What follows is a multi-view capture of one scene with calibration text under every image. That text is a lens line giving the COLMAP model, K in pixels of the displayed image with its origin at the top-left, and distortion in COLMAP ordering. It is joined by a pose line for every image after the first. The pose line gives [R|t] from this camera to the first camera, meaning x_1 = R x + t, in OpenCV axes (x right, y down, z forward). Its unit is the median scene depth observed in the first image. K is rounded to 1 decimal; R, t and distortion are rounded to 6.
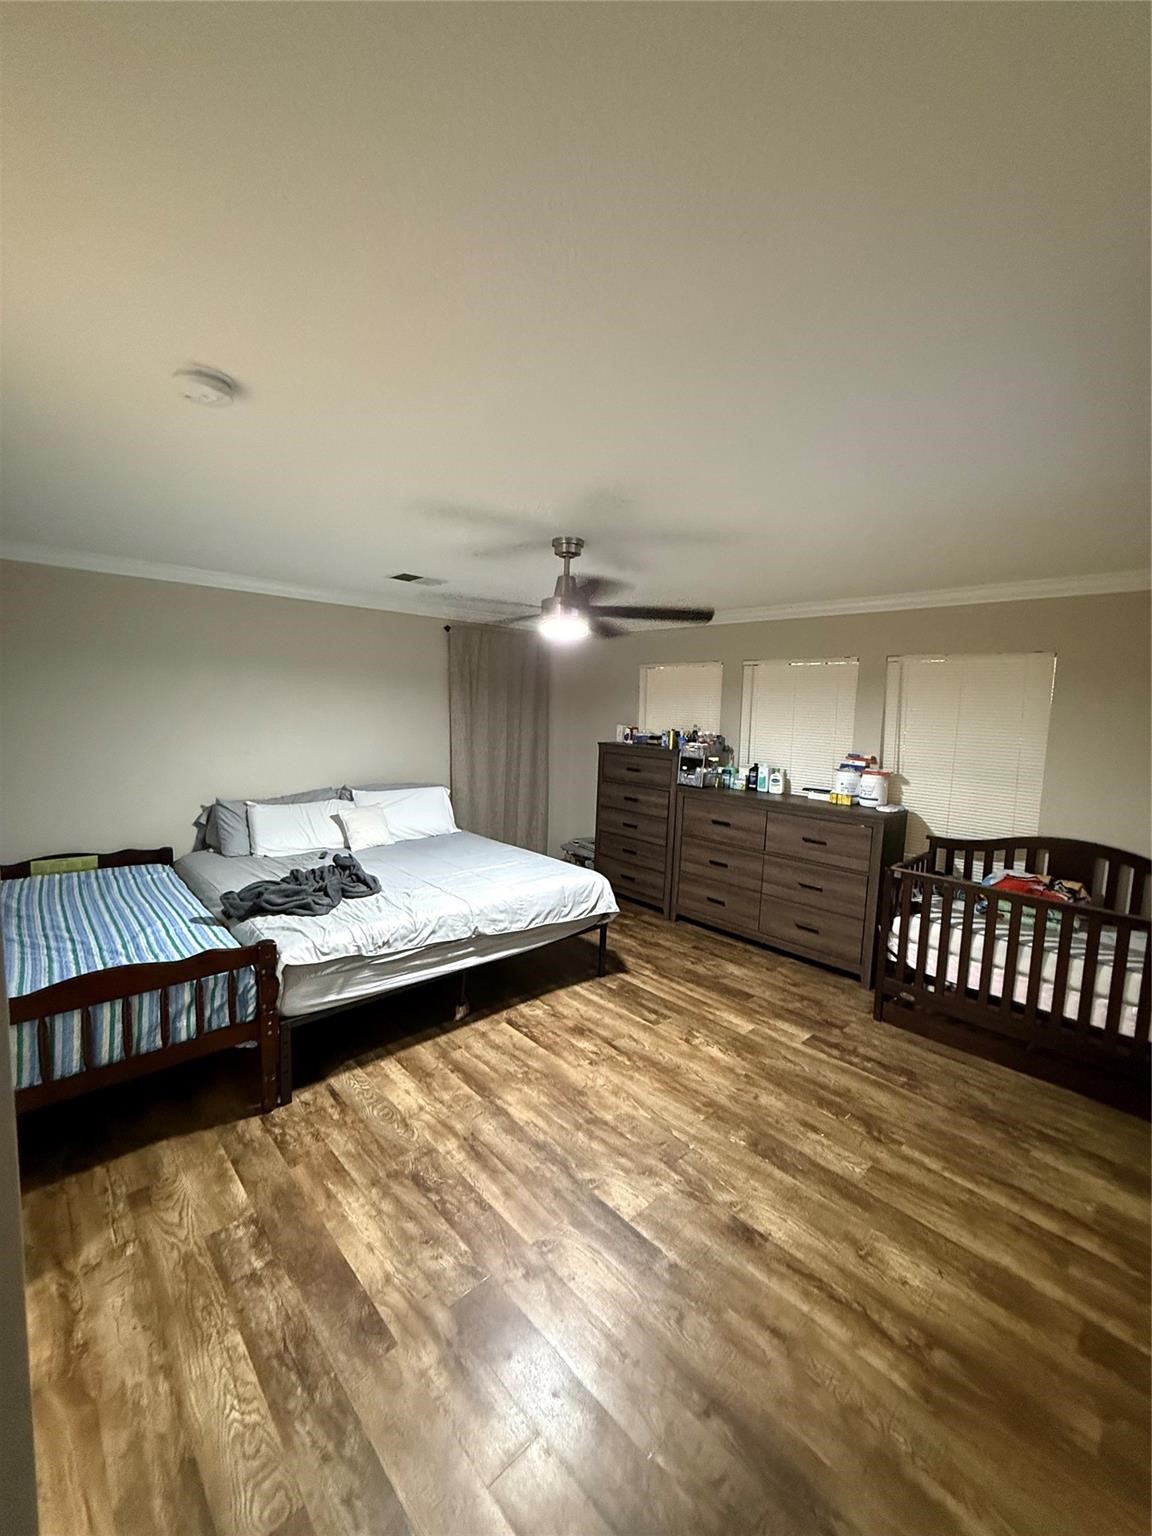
lens RADIAL K [[614.0, 0, 577.7], [0, 614.0, 765.5], [0, 0, 1]] dist [0.000104, 0.000583]
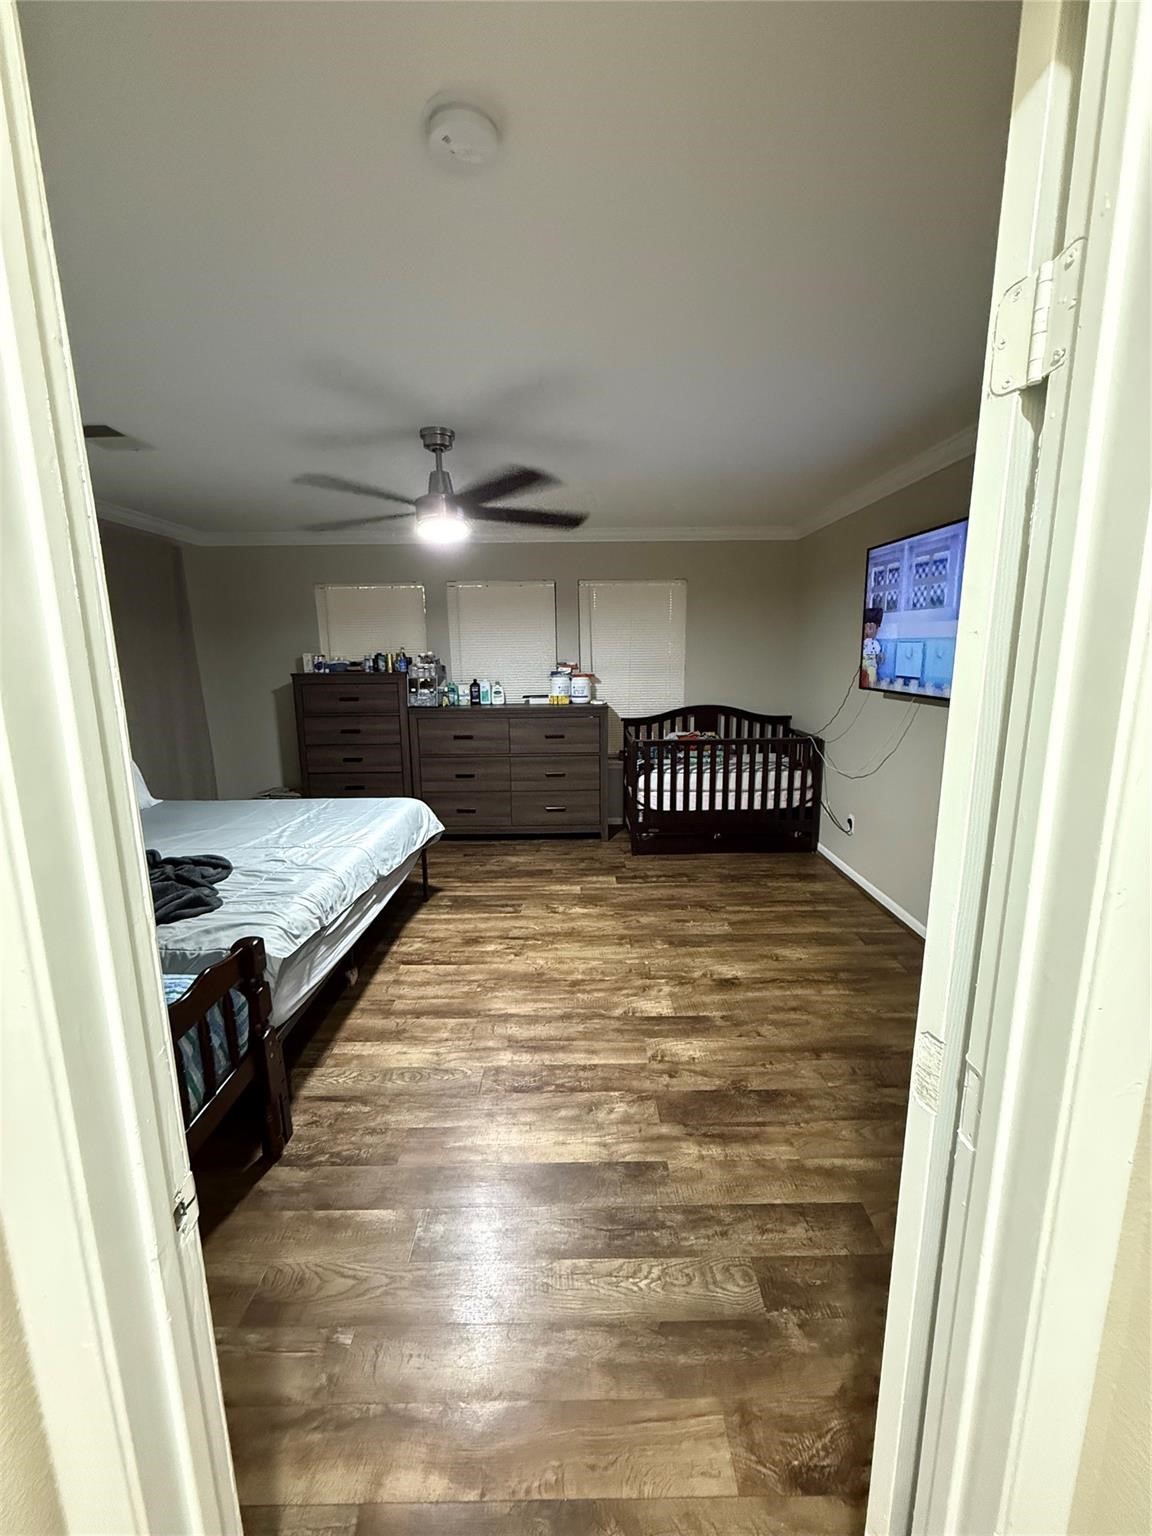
lens RADIAL K [[614.0, 0, 577.7], [0, 614.0, 765.5], [0, 0, 1]] dist [0.000104, 0.000583]
pose [[0.683401, -0.175822, 0.708555, -0.565339], [0.107236, 0.984214, 0.140795, 0.020069], [-0.722125, -0.020236, 0.691467, 0.179290]]
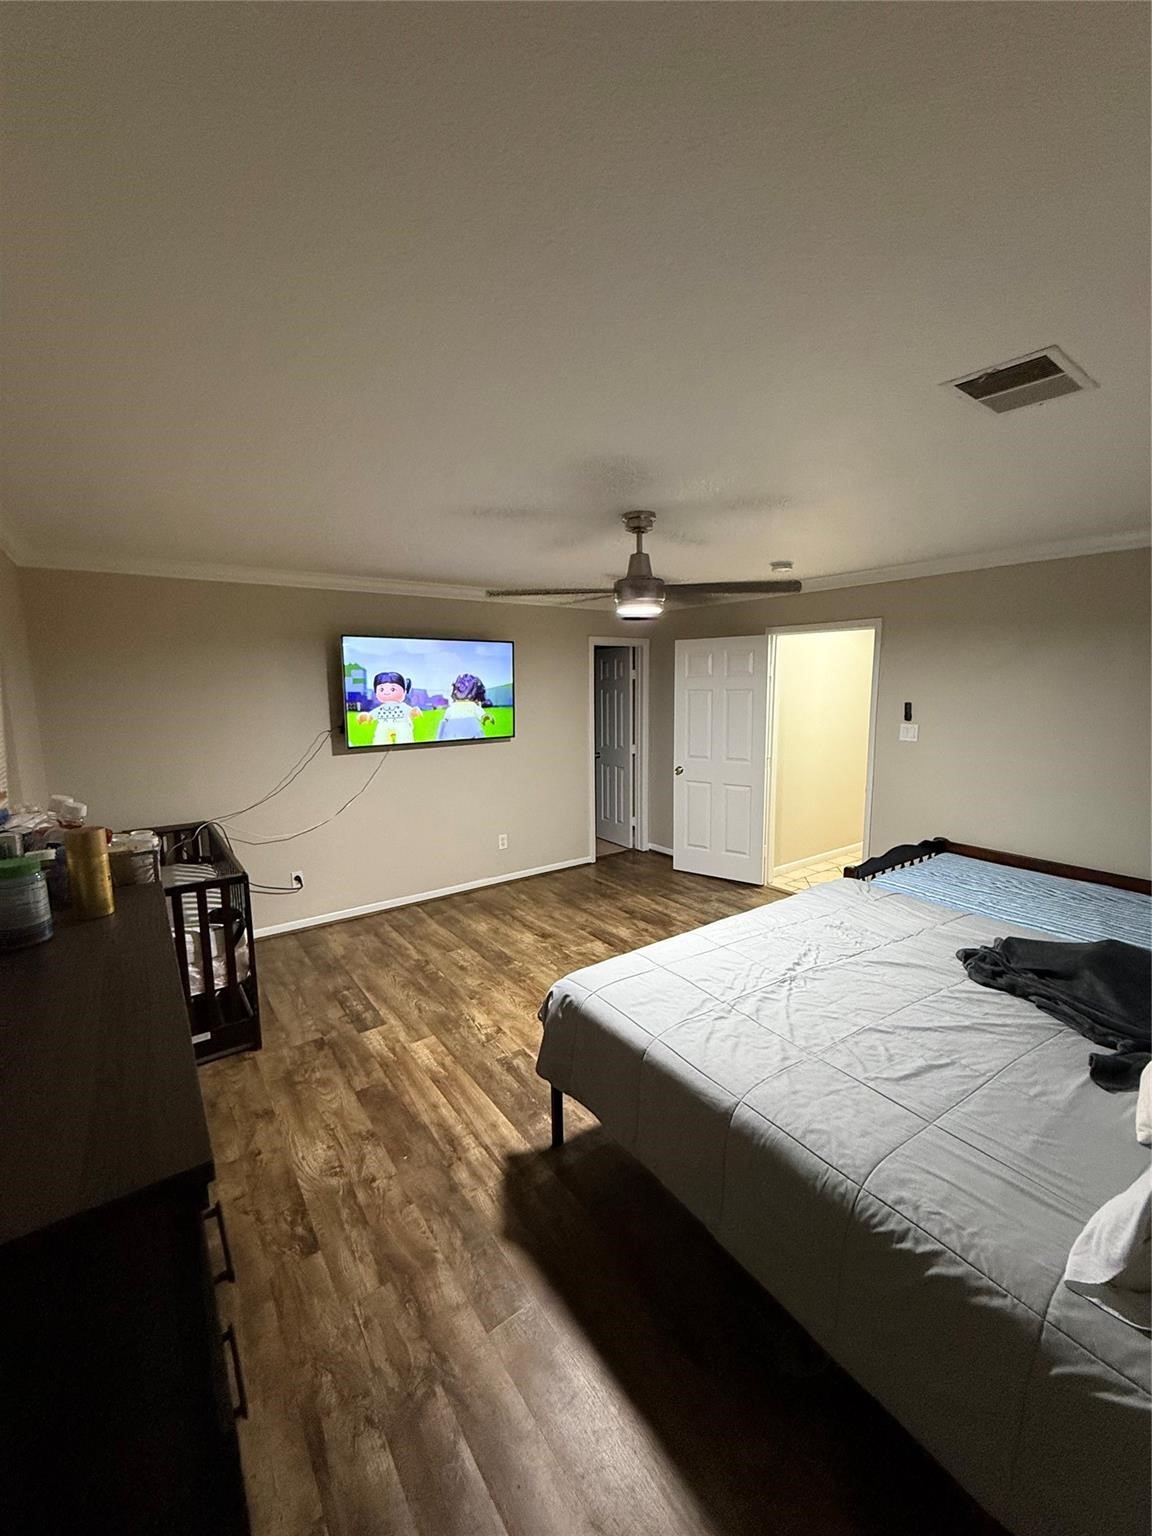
lens RADIAL K [[614.0, 0, 577.7], [0, 614.0, 765.5], [0, 0, 1]] dist [0.000104, 0.000583]
pose [[-0.991502, -0.040669, 0.123575, -0.050222], [-0.009574, 0.970116, 0.242451, -0.201685], [-0.129742, 0.239207, -0.962261, 1.841684]]
